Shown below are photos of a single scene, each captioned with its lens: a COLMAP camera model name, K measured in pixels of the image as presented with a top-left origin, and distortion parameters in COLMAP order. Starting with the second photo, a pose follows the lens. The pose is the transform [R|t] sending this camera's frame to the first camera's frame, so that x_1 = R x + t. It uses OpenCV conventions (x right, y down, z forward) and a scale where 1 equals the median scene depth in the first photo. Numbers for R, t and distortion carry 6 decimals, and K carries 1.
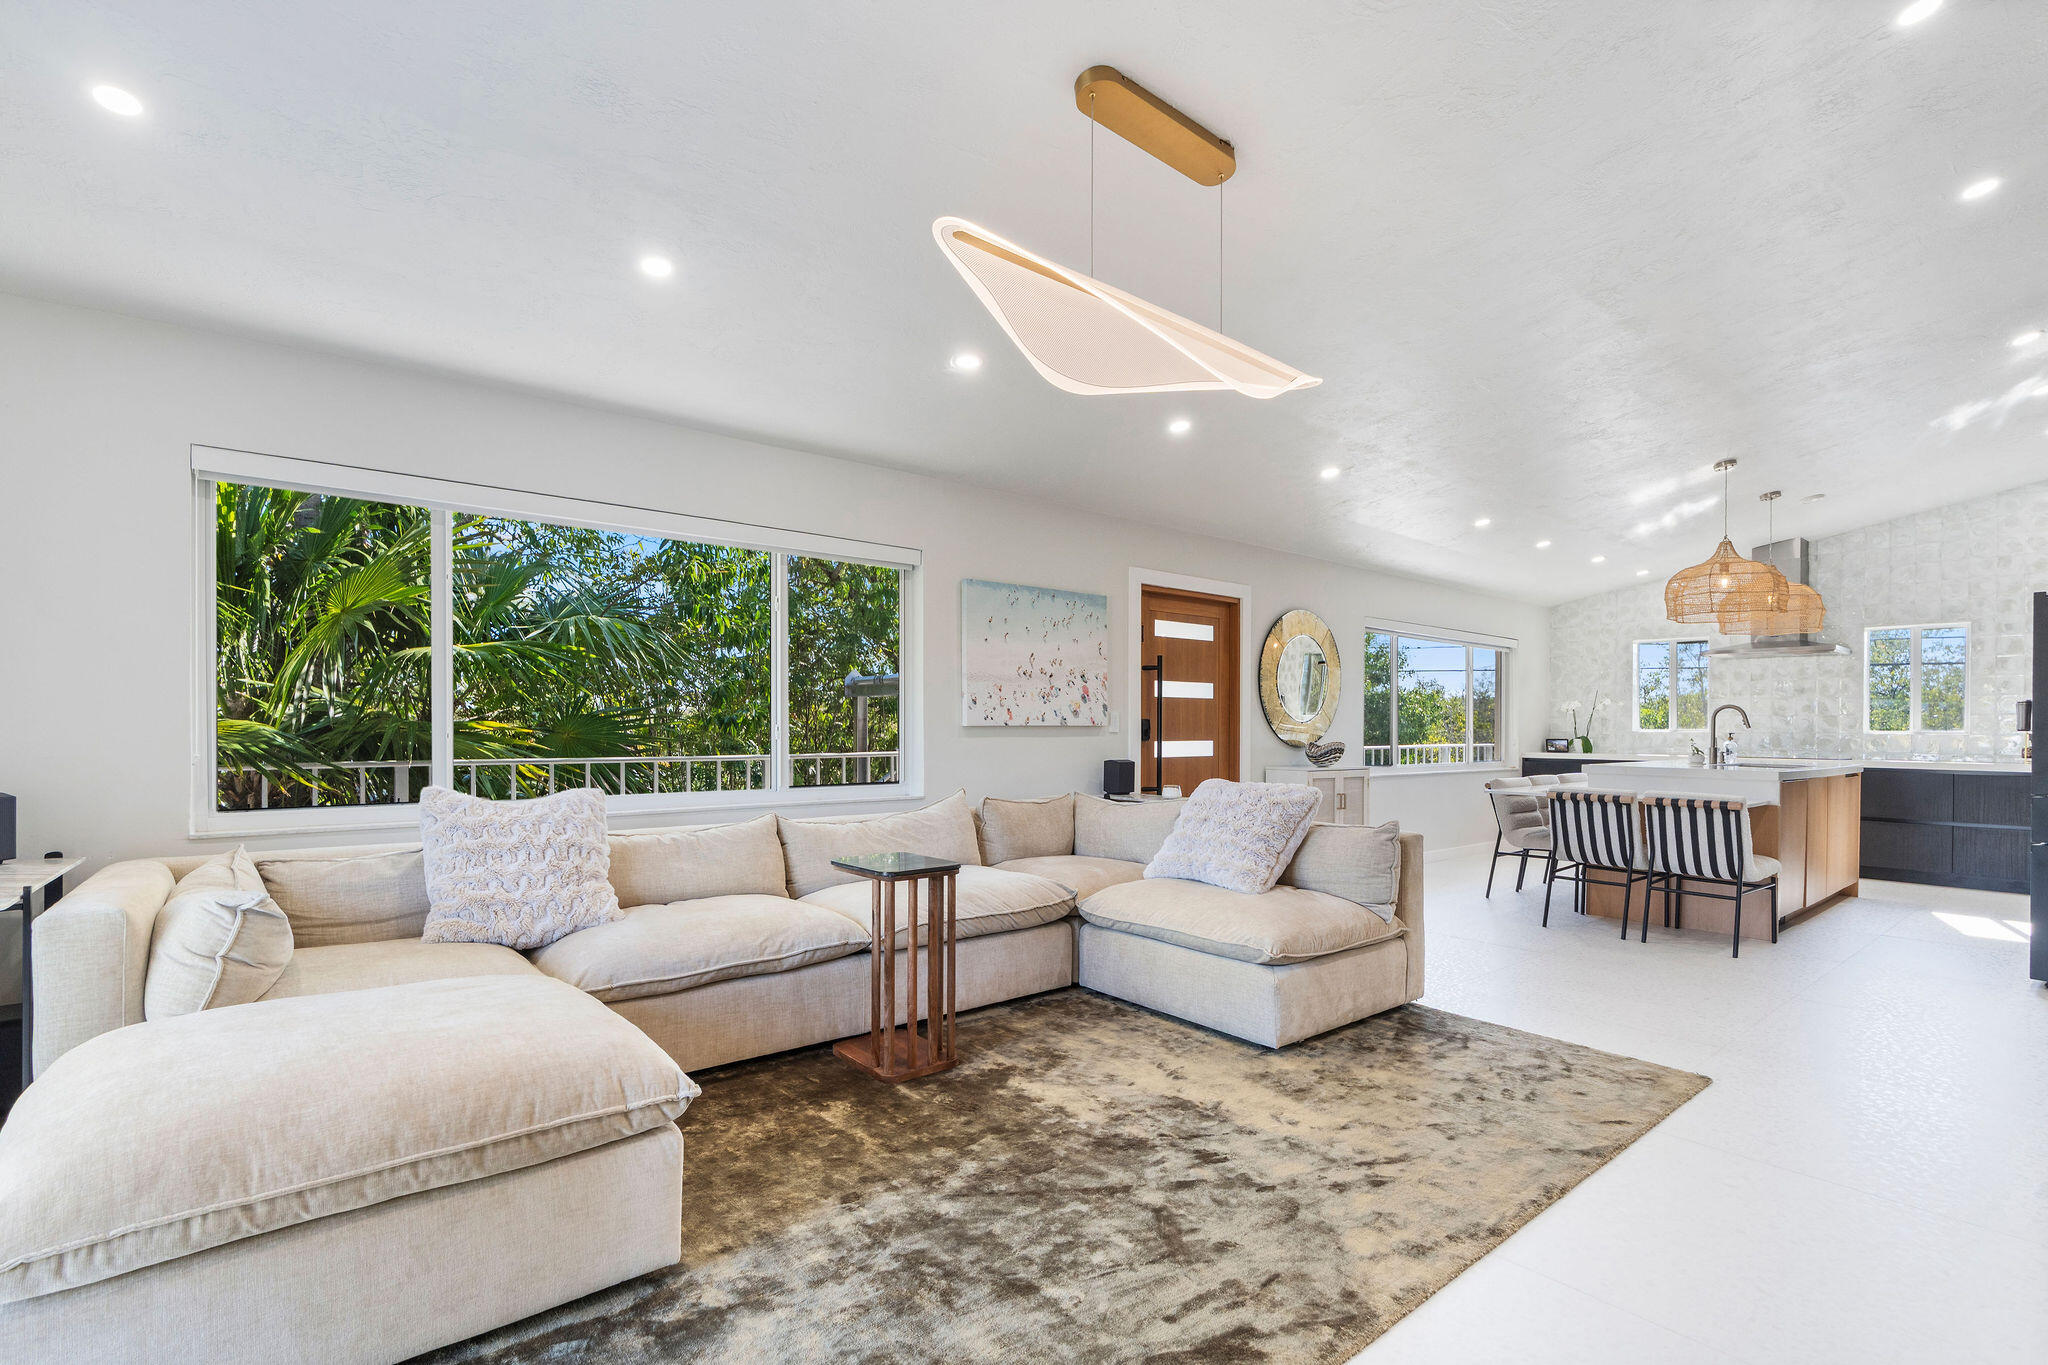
lens RADIAL K [[963.5, 0, 1026.1], [0, 963.5, 707.8], [0, 0, 1]] dist [-0.003770, -0.000266]
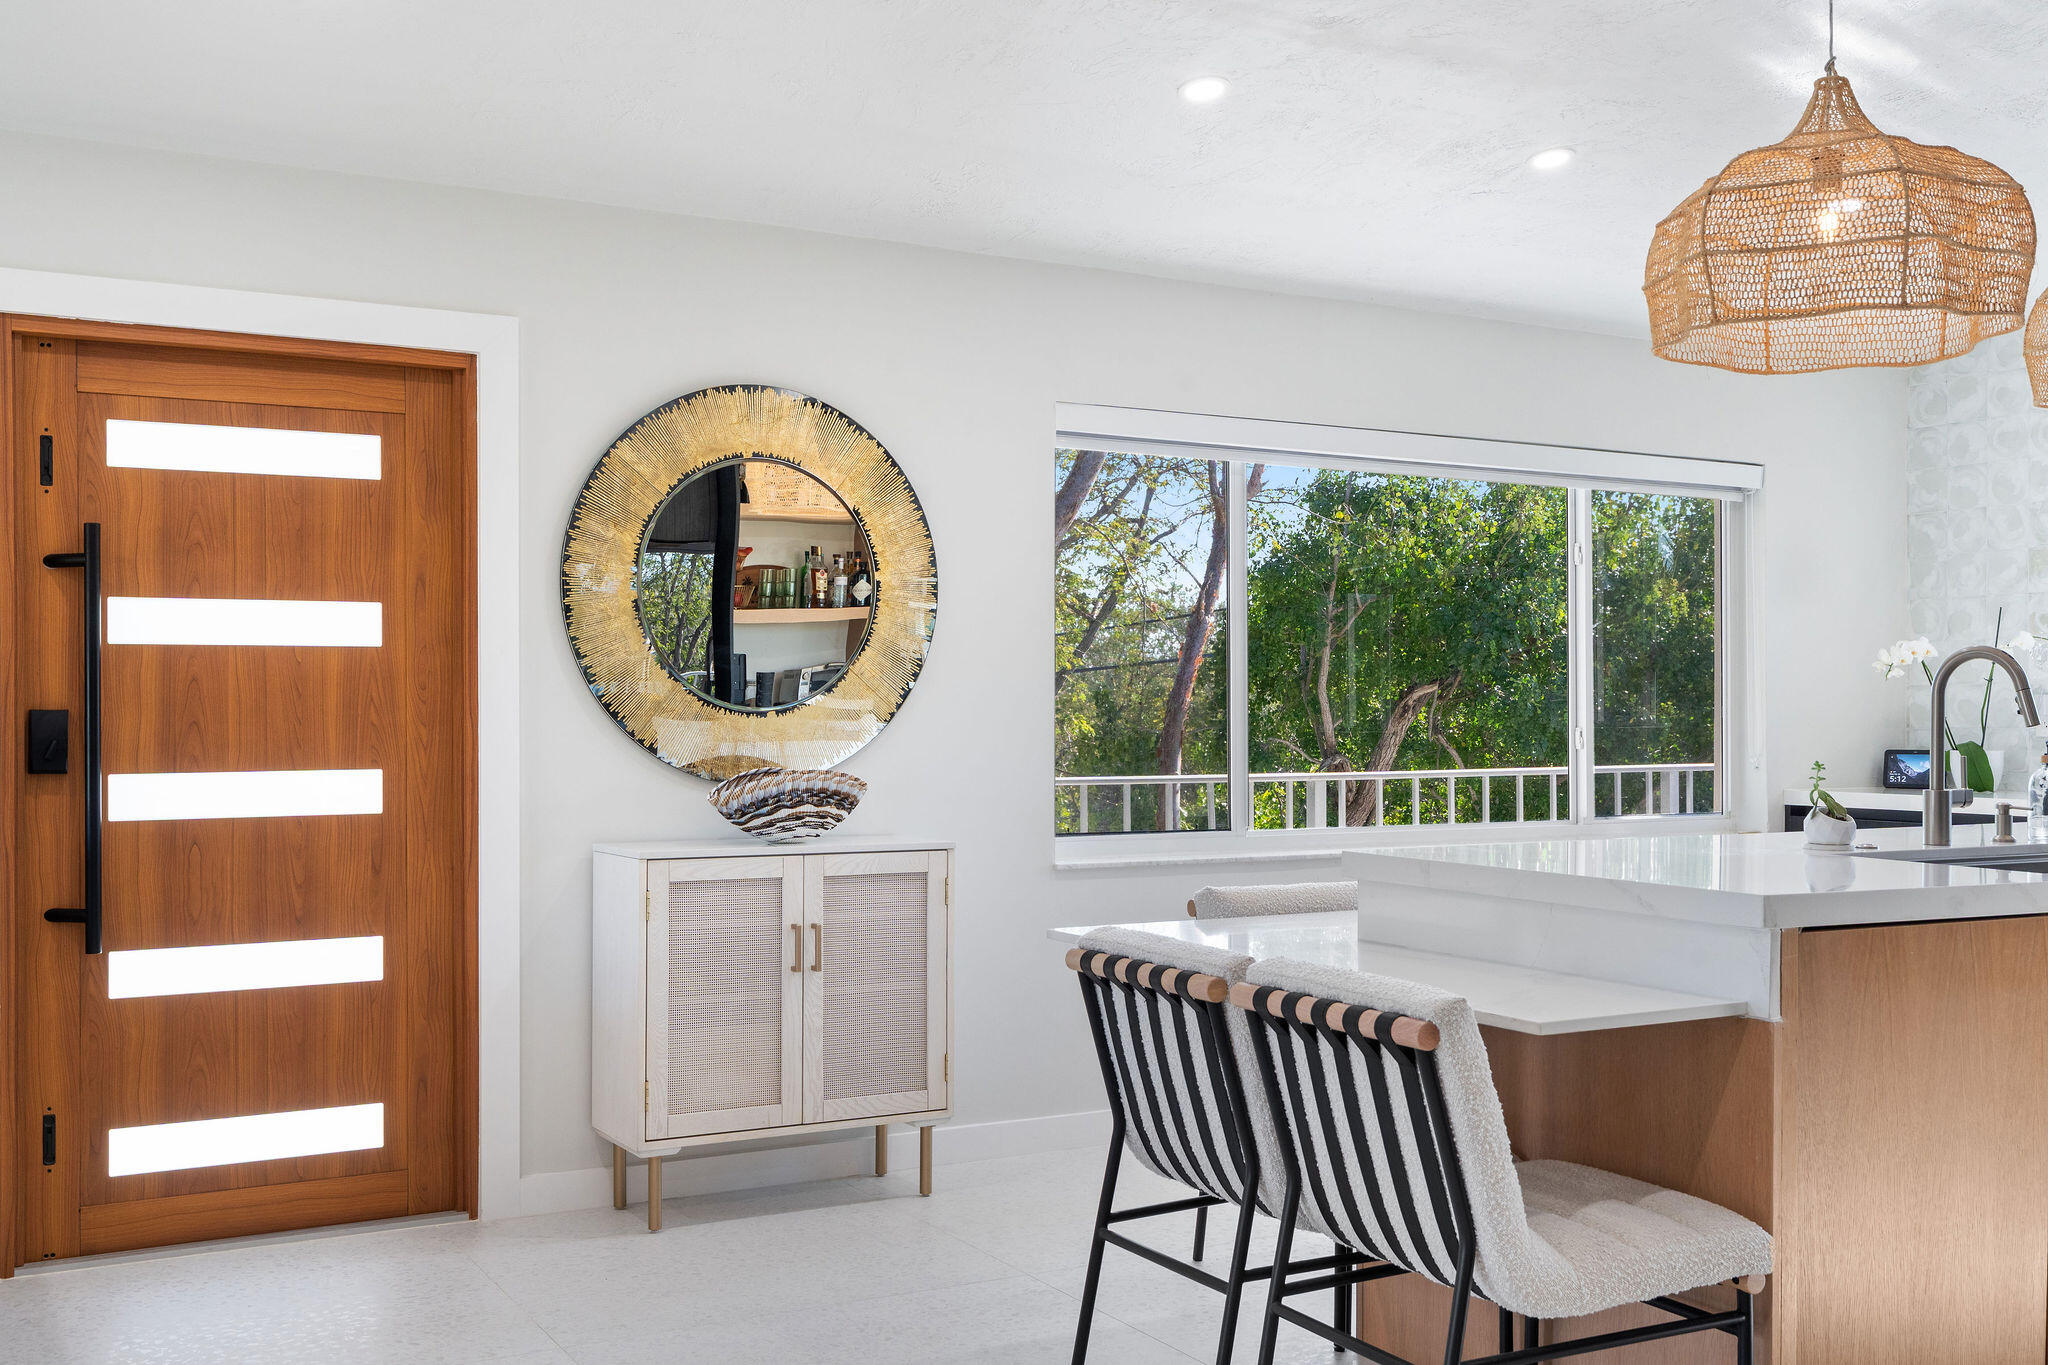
lens RADIAL K [[2015.3, 0, 1022.5], [0, 2015.3, 687.5], [0, 0, 1]] dist [0.010079, 0.003611]
pose [[0.980902, -0.006493, -0.194392, 0.557298], [0.008739, 0.999905, 0.010700, -0.000799], [0.194304, -0.012194, 0.980866, 0.335195]]
